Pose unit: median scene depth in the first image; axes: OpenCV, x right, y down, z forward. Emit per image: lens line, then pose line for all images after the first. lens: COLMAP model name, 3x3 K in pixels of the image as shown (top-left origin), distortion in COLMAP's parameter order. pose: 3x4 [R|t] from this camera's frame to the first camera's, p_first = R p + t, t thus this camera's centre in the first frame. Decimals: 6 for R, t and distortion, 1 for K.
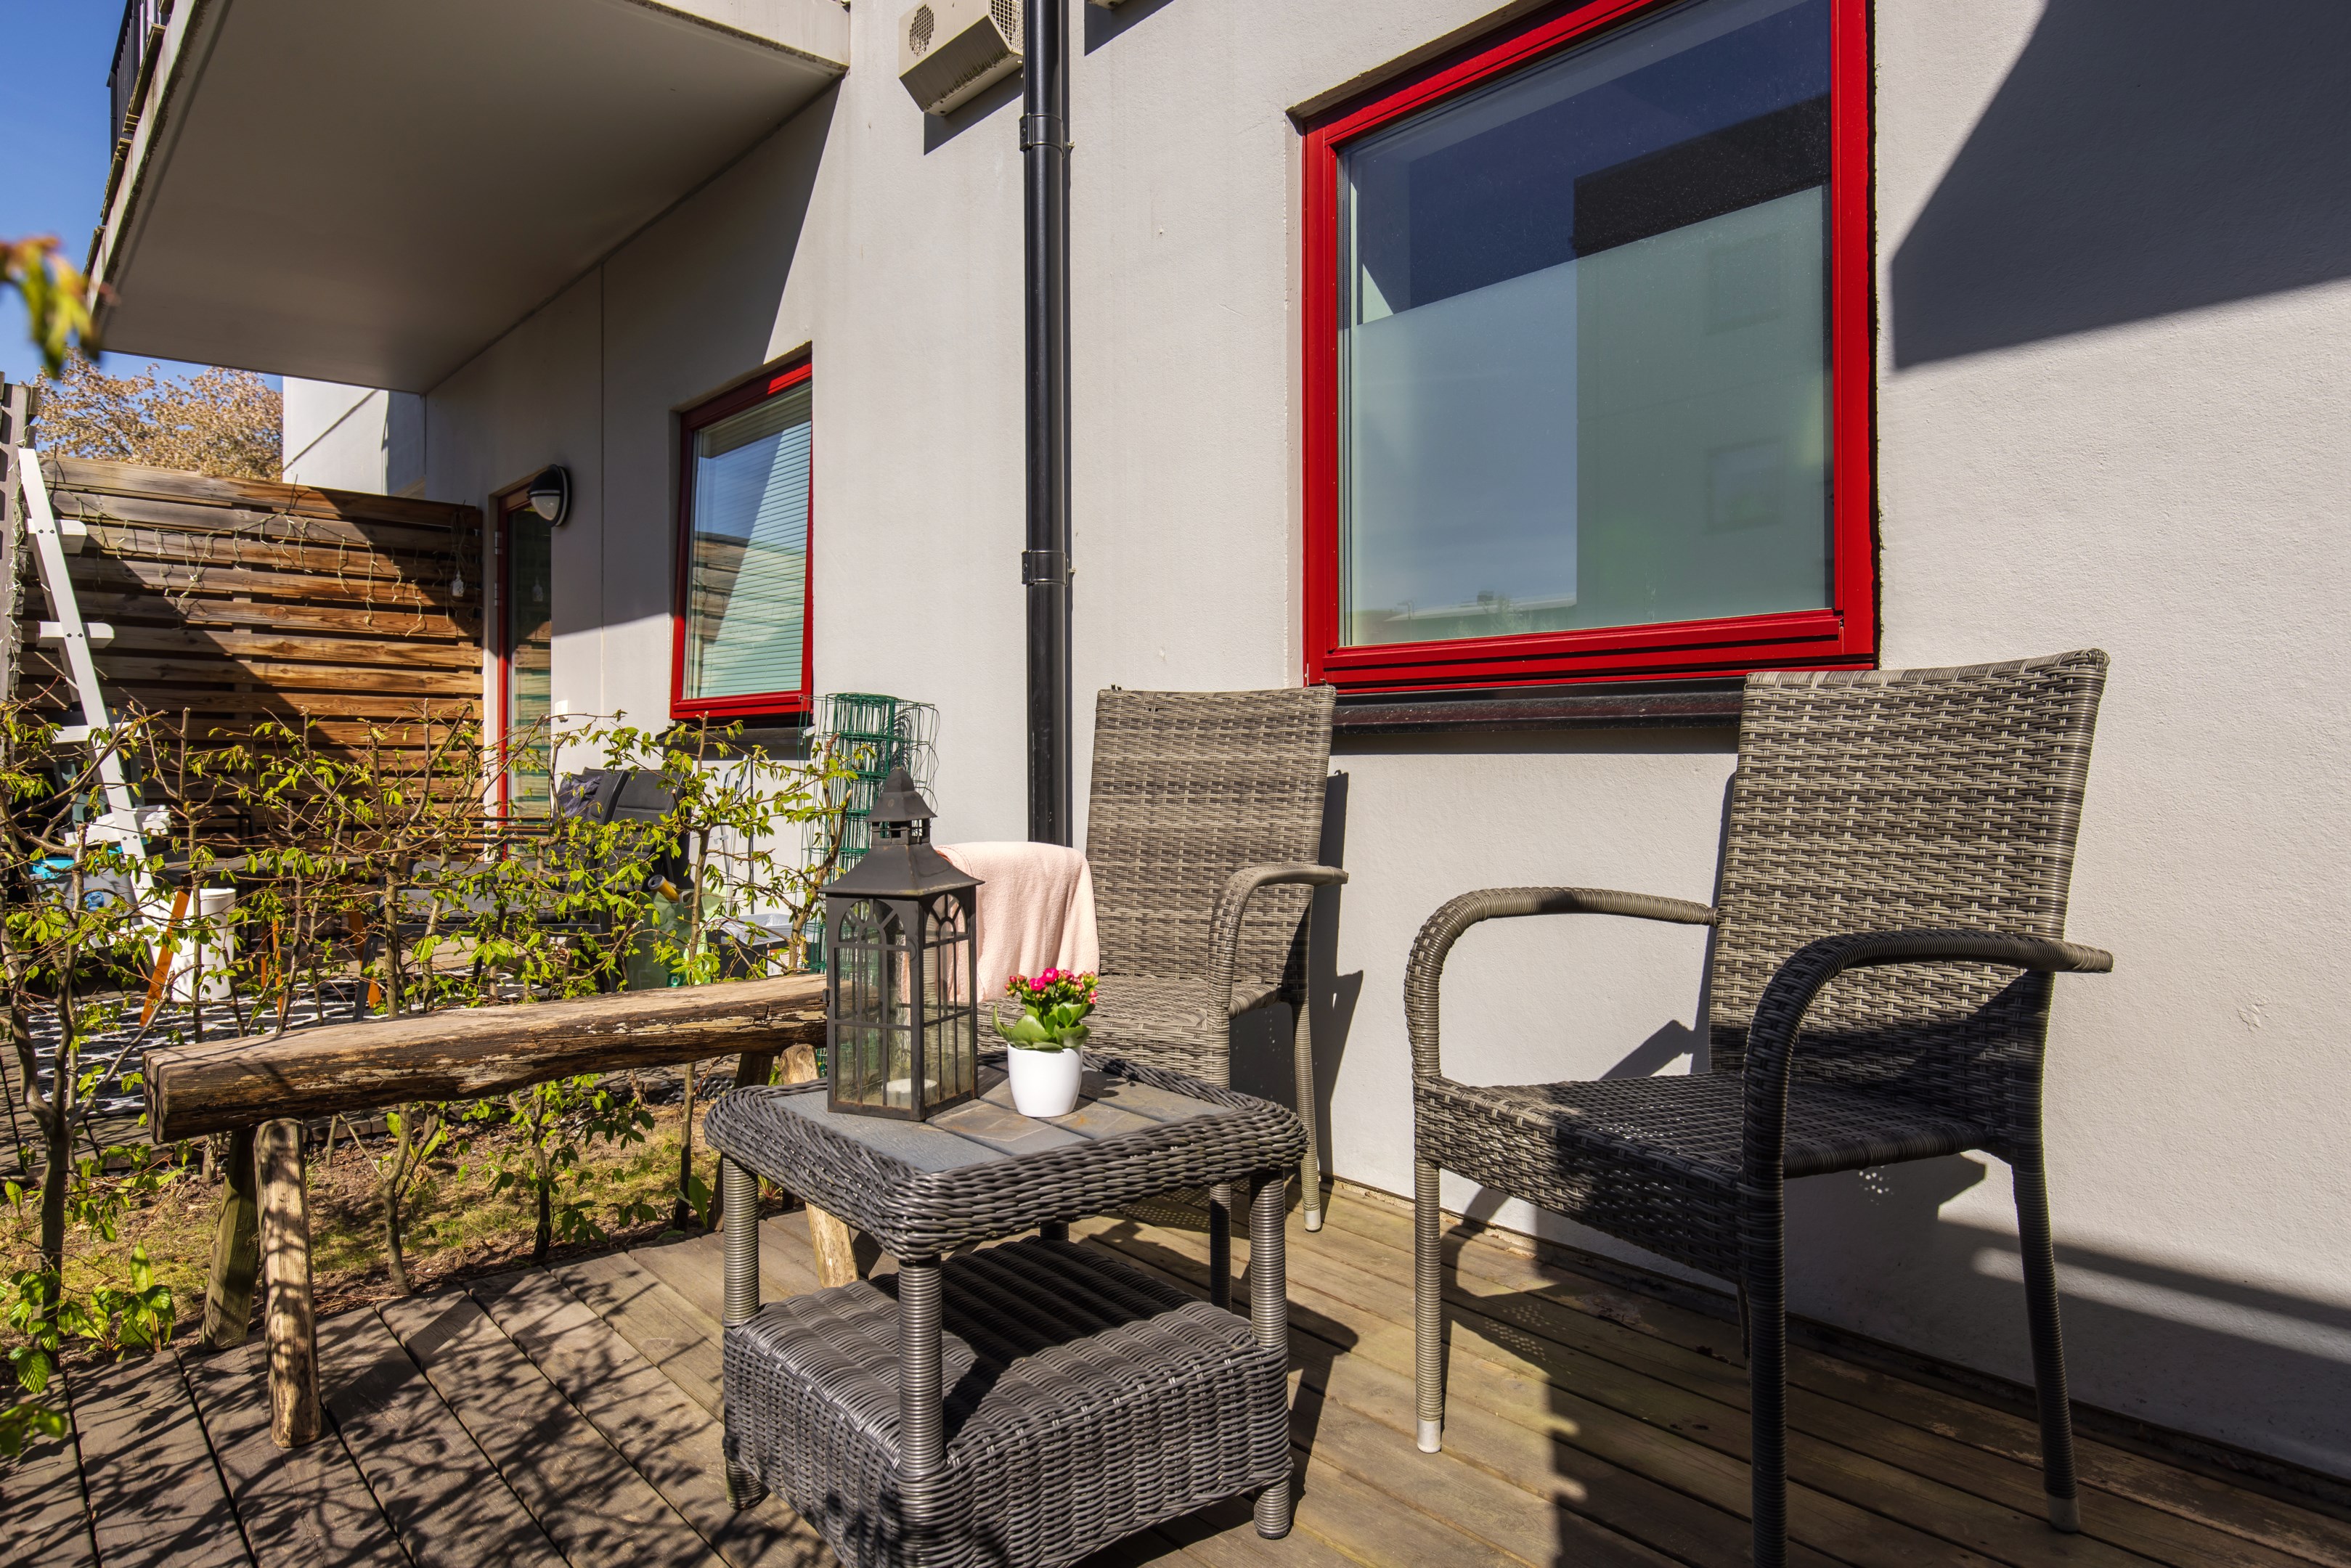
lens RADIAL K [[1453.2, 0, 1173.3], [0, 1453.2, 739.6], [0, 0, 1]] dist [0.001050, 0.001980]
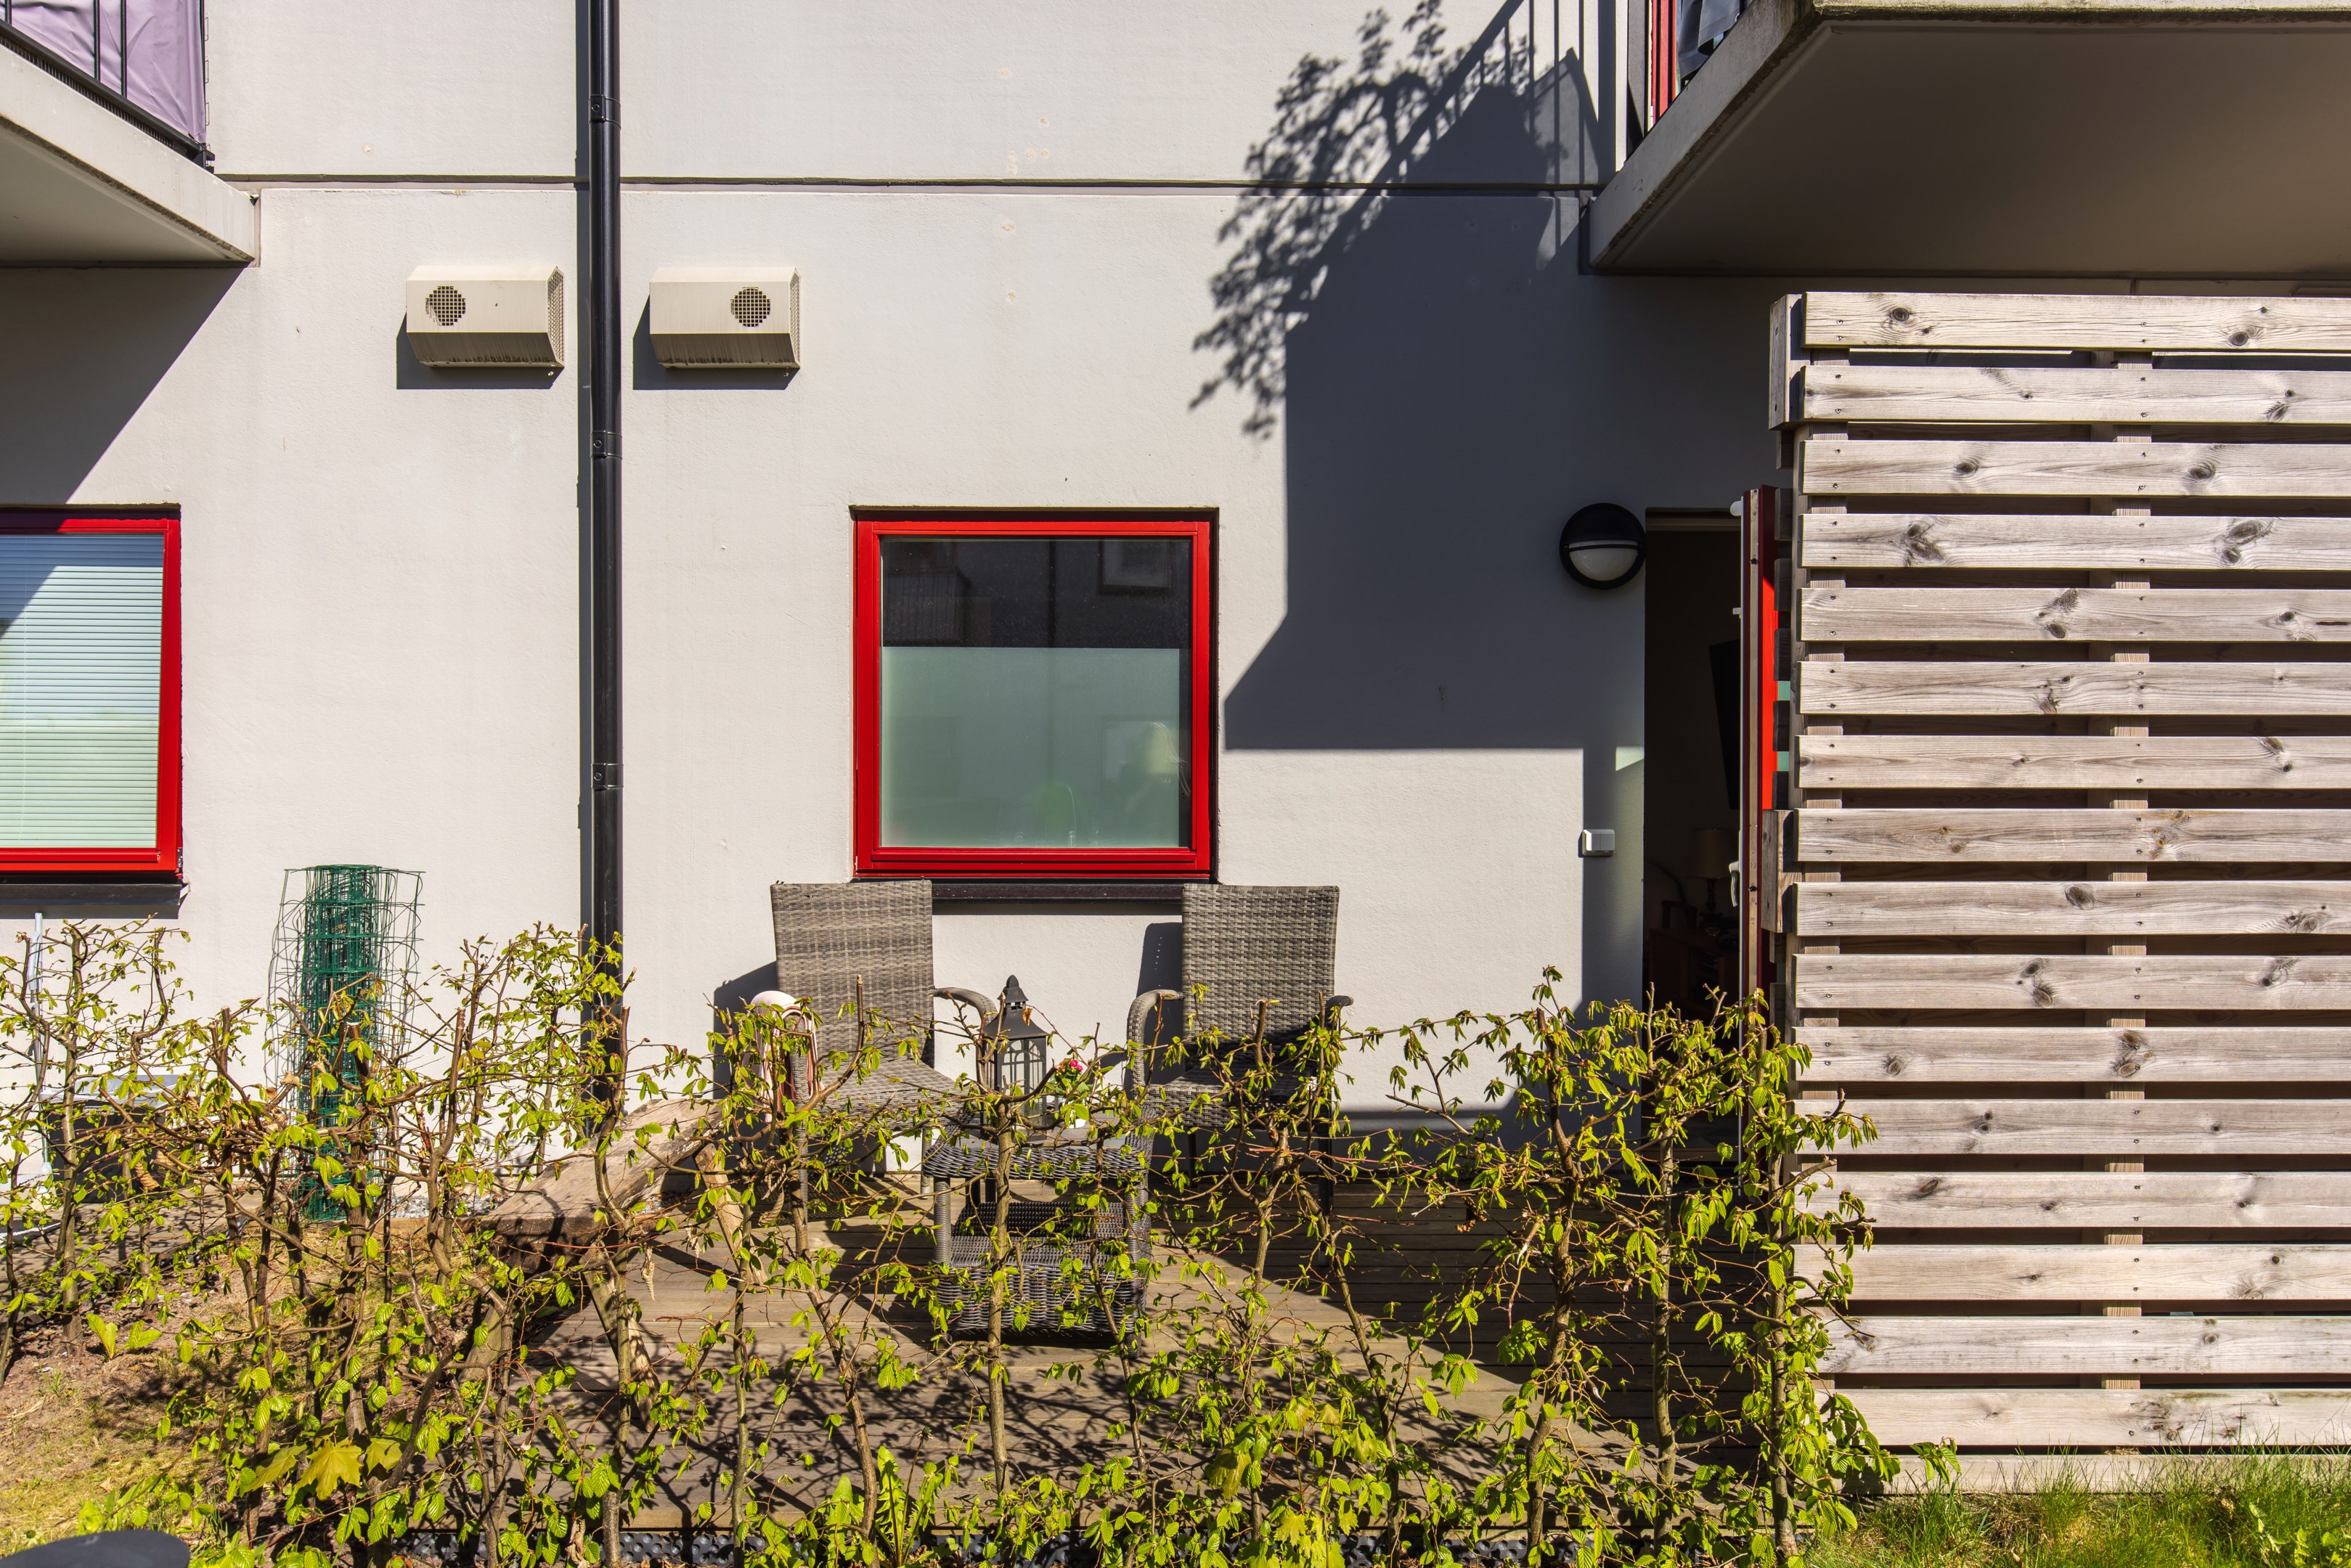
lens RADIAL K [[1431.4, 0, 1176.6], [0, 1431.4, 788.8], [0, 0, 1]] dist [-0.005628, 0.002112]
pose [[0.637281, -0.004130, 0.770620, -0.938523], [-0.011453, 0.999824, 0.014829, -0.162168], [-0.770546, -0.018276, 0.637122, -0.275464]]
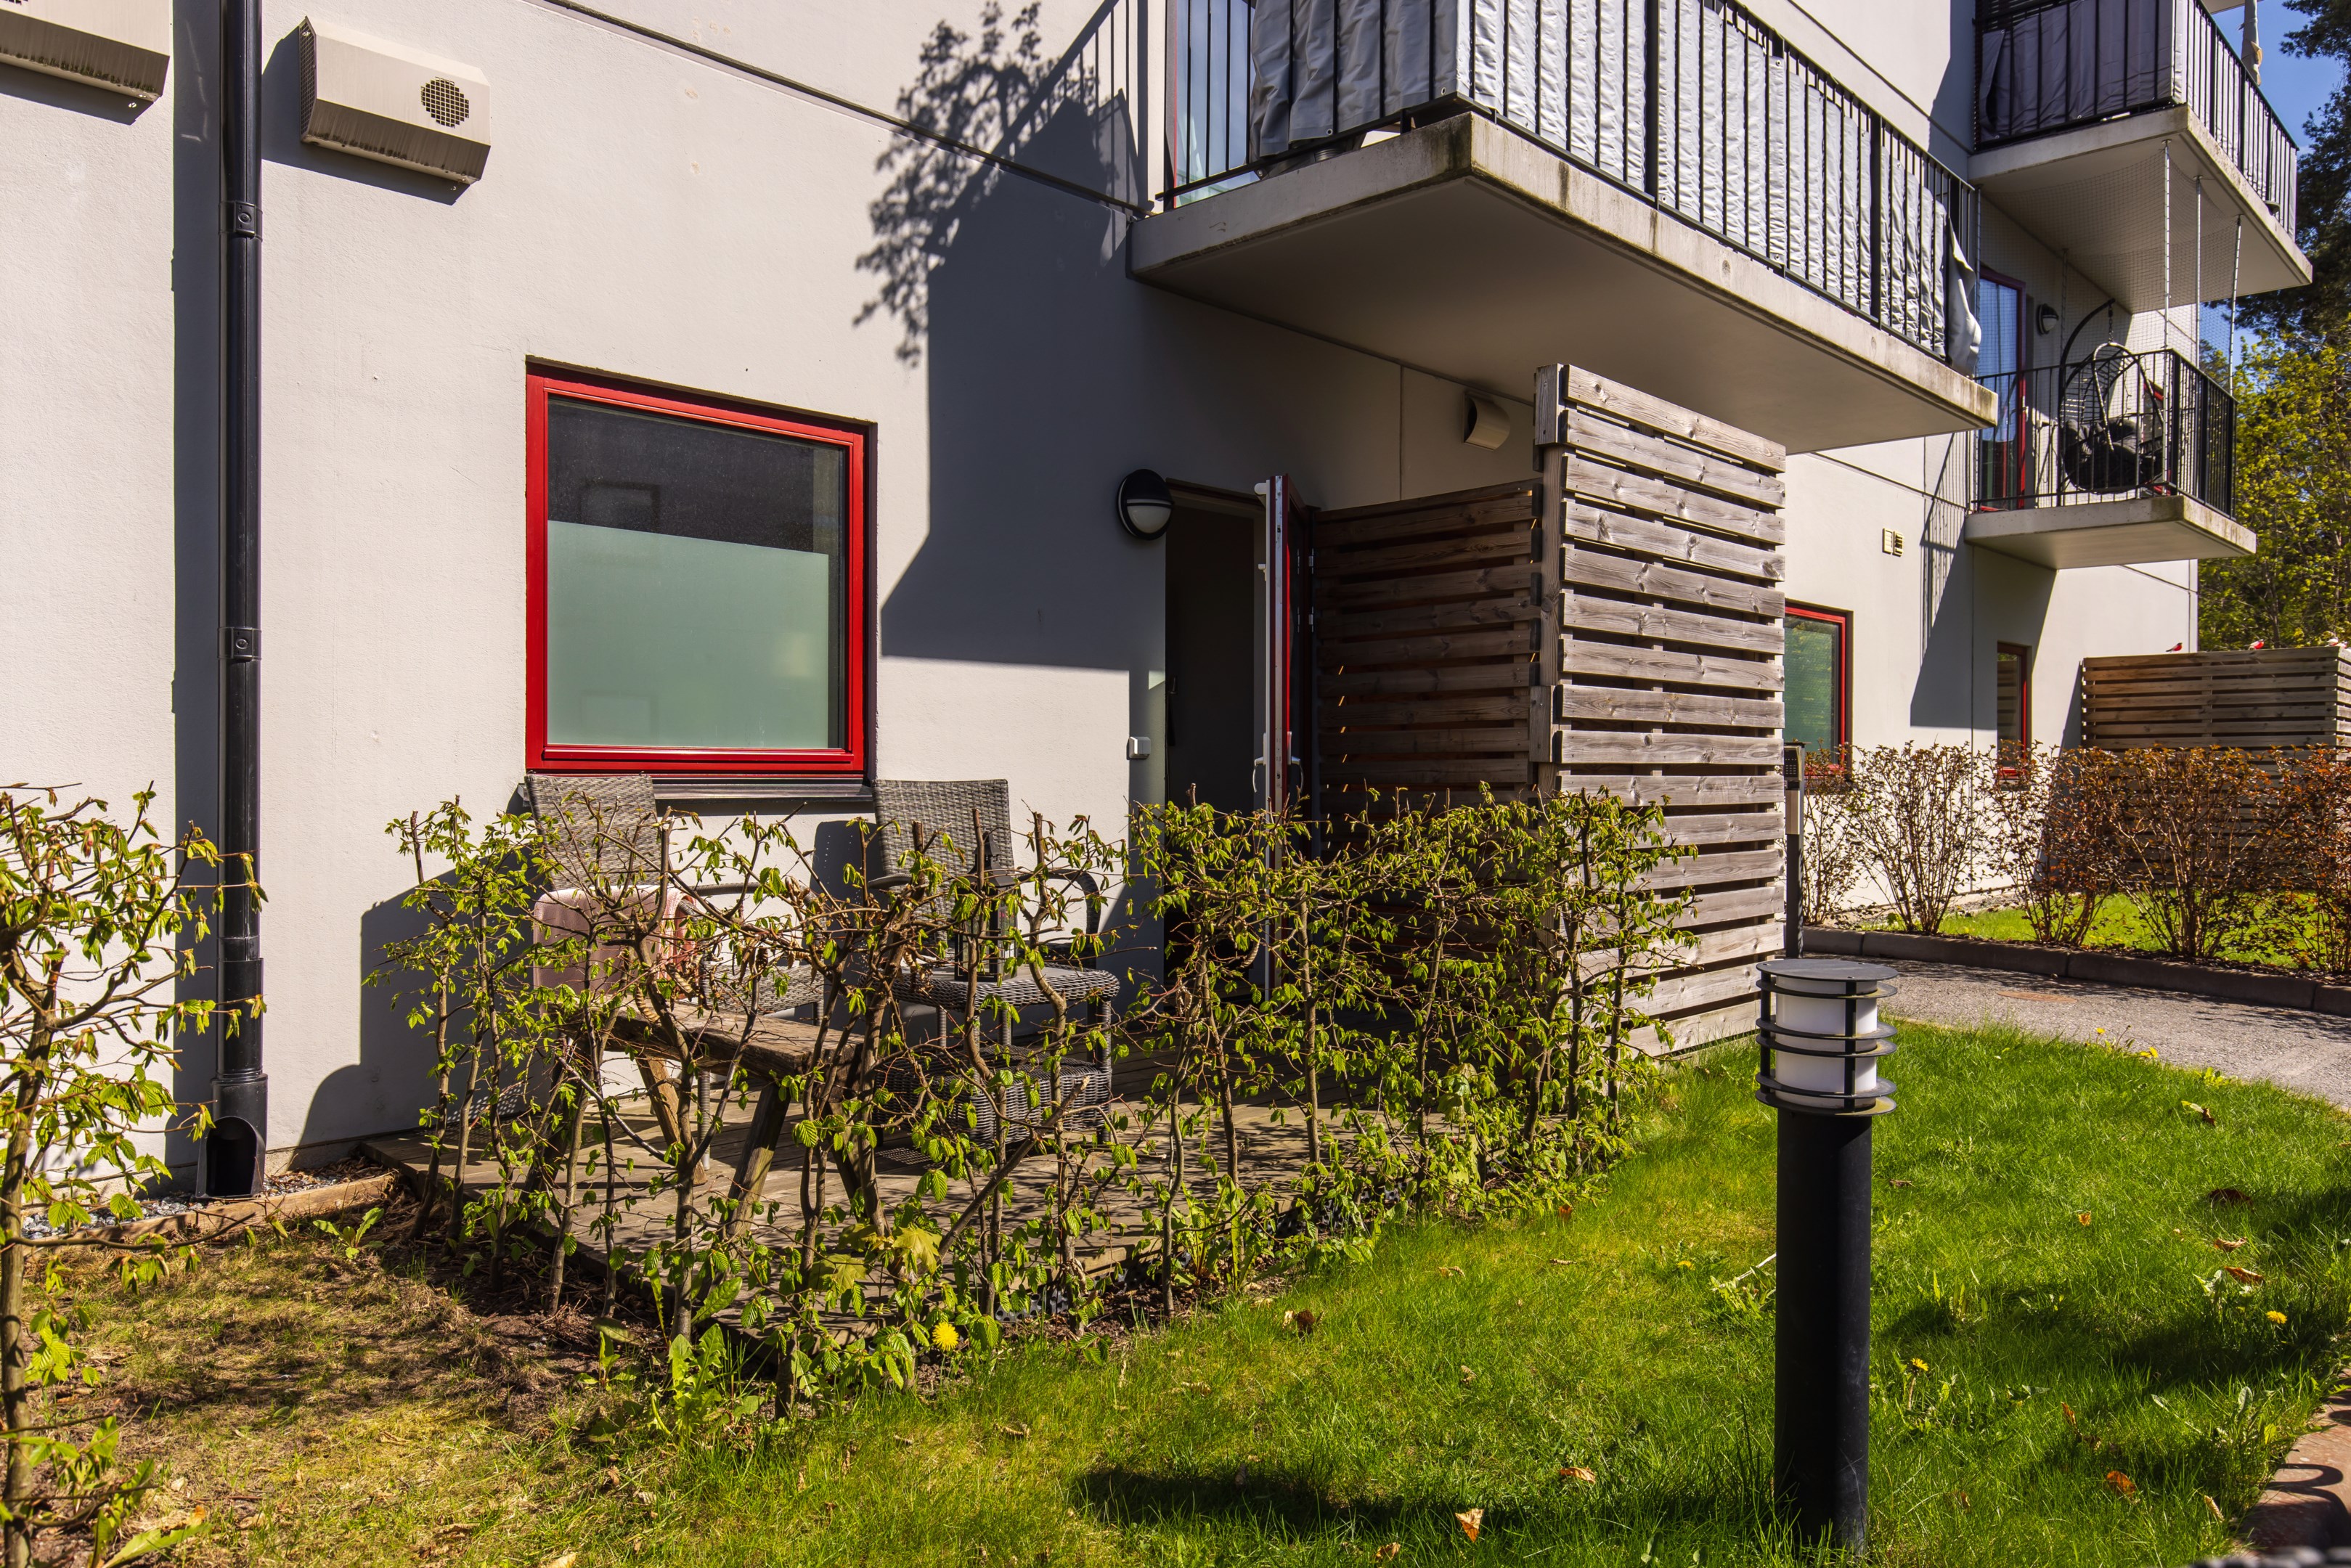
lens RADIAL K [[1578.6, 0, 1175.5], [0, 1578.6, 784.0], [0, 0, 1]] dist [0.001722, -0.000316]
pose [[-0.094183, -0.000762, 0.995555, -1.562250], [-0.010668, 0.999943, -0.000244, -0.032199], [-0.995498, -0.010644, -0.094185, 0.551358]]
